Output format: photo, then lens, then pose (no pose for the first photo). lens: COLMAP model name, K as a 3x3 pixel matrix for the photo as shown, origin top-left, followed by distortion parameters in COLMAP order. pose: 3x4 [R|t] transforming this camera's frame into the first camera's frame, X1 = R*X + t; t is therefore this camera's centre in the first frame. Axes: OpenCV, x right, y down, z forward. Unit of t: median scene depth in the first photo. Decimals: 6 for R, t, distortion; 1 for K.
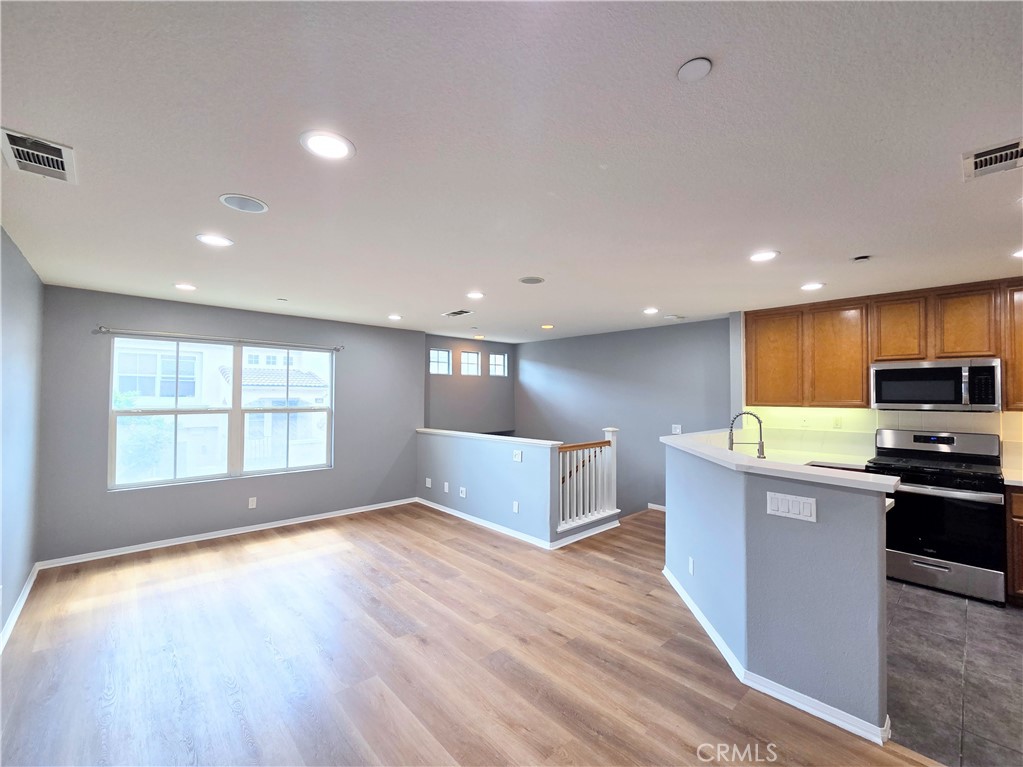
lens RADIAL K [[428.6, 0, 498.3], [0, 428.6, 388.8], [0, 0, 1]] dist [0.003688, 0.000259]
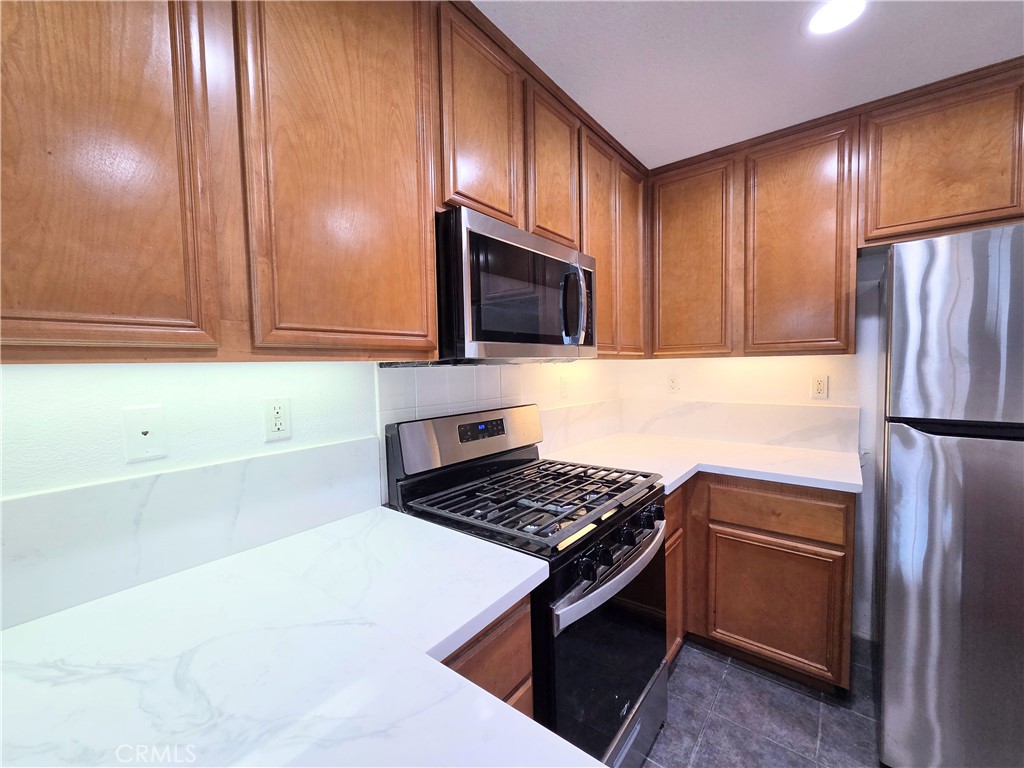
lens RADIAL K [[429.1, 0, 514.9], [0, 429.1, 383.5], [0, 0, 1]] dist [0.003688, 0.000259]
pose [[-0.174386, -0.051048, 0.983353, 0.583281], [0.004269, 0.998607, 0.052597, 0.048629], [-0.984668, 0.013370, -0.173925, 1.051686]]
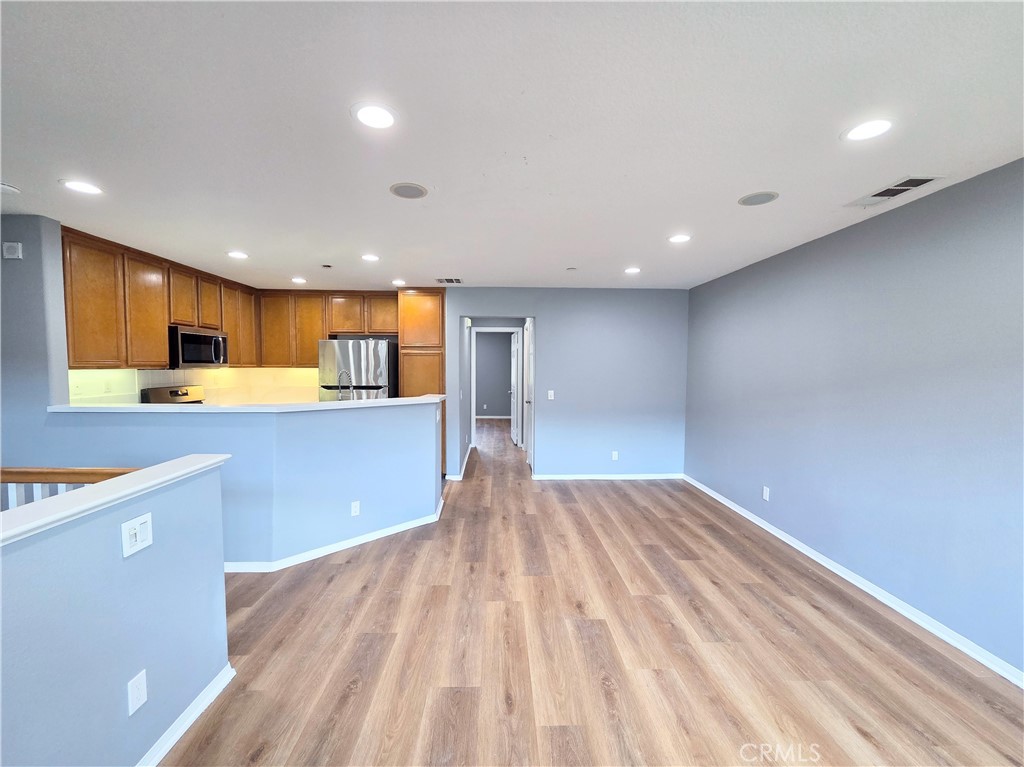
lens RADIAL K [[429.1, 0, 512.3], [0, 429.1, 385.4], [0, 0, 1]] dist [0.003688, 0.000259]
pose [[-0.774550, -0.042231, 0.631102, -0.481135], [-0.021182, 0.998941, 0.040849, 0.027536], [-0.632158, 0.018272, -0.774624, 1.354906]]
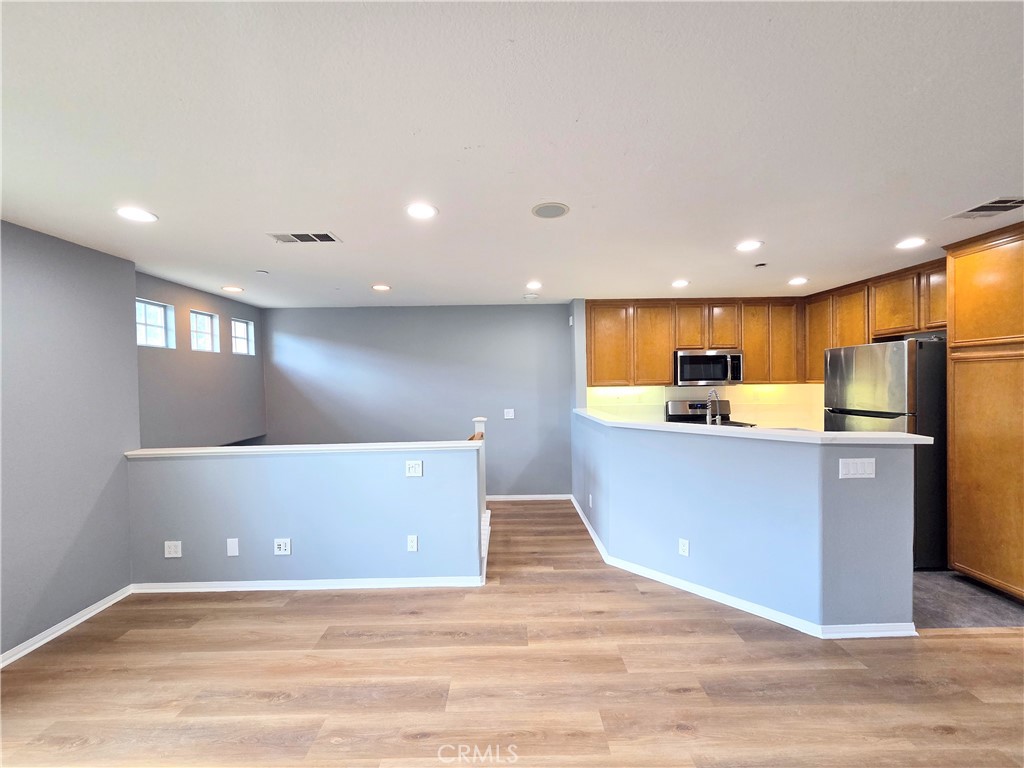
lens RADIAL K [[429.1, 0, 505.6], [0, 429.1, 382.8], [0, 0, 1]] dist [0.003688, 0.000259]
pose [[0.659741, -0.020147, 0.751223, -0.469479], [0.008408, 0.999776, 0.019429, 0.008705], [-0.751446, -0.006502, 0.659762, 0.553594]]
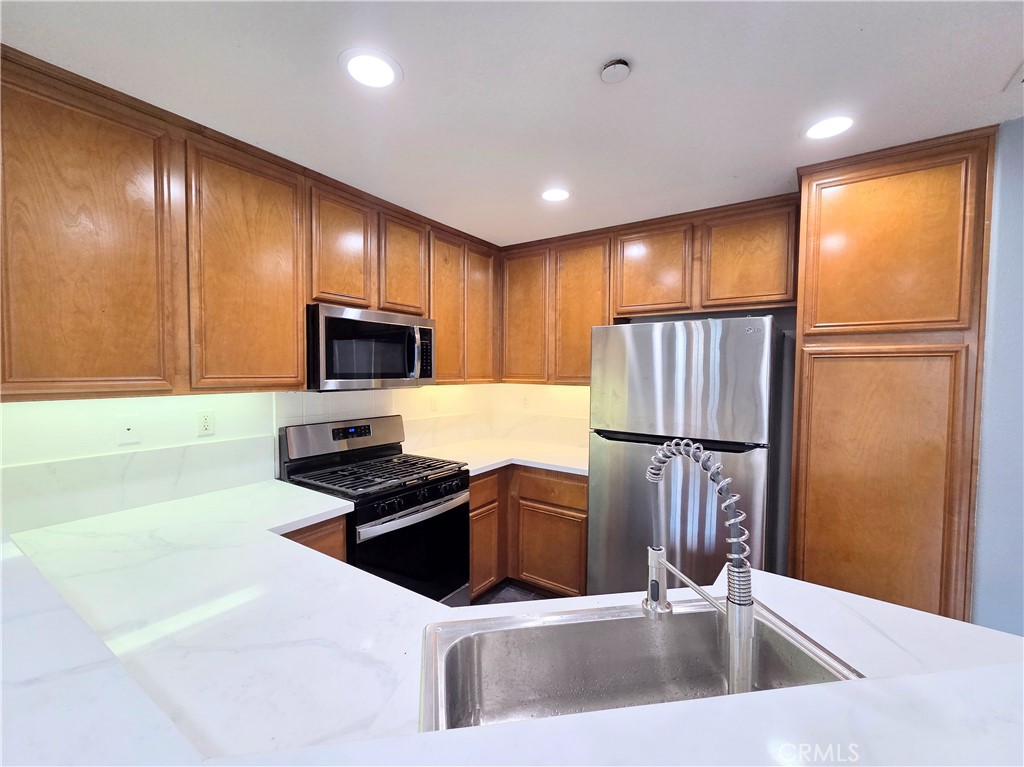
lens RADIAL K [[429.1, 0, 505.7], [0, 429.1, 384.4], [0, 0, 1]] dist [0.003688, 0.000259]
pose [[-0.240205, -0.045462, 0.969657, 0.319918], [-0.024761, 0.998865, 0.040698, 0.012184], [-0.970406, -0.014234, -0.241058, 0.938714]]
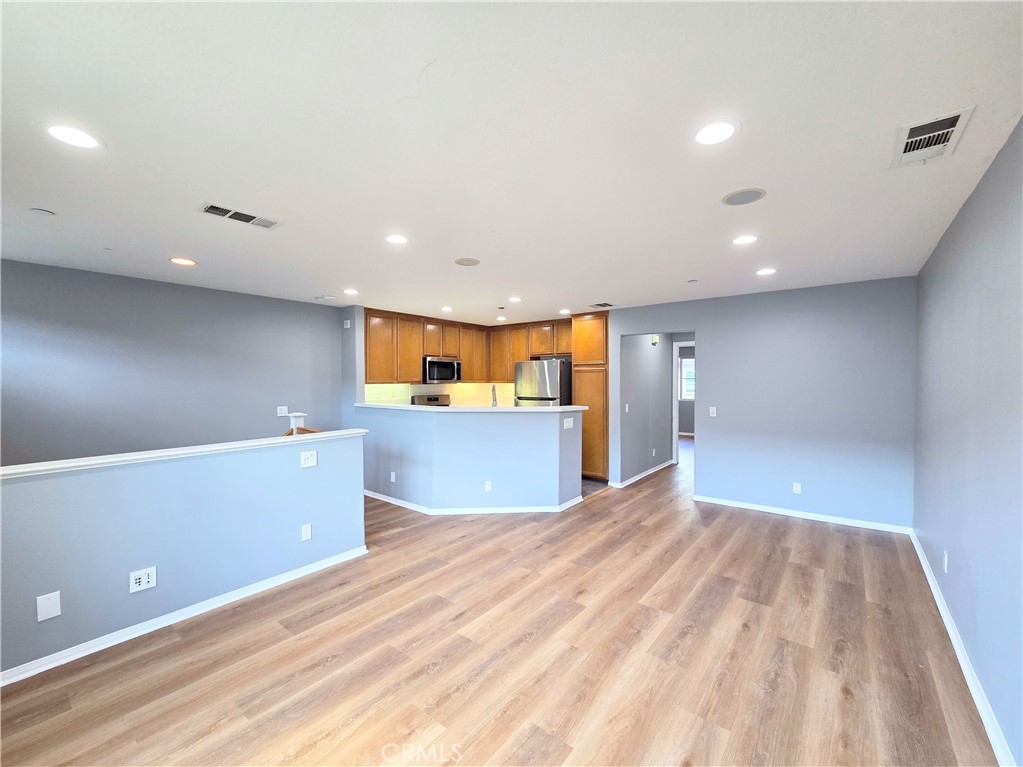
lens RADIAL K [[428.6, 0, 509.9], [0, 428.6, 383.9], [0, 0, 1]] dist [0.003688, 0.000259]
pose [[-0.177135, -0.015975, 0.984057, -0.902509], [-0.015129, 0.999794, 0.013507, 0.020065], [-0.984070, -0.012495, -0.177340, 1.010909]]
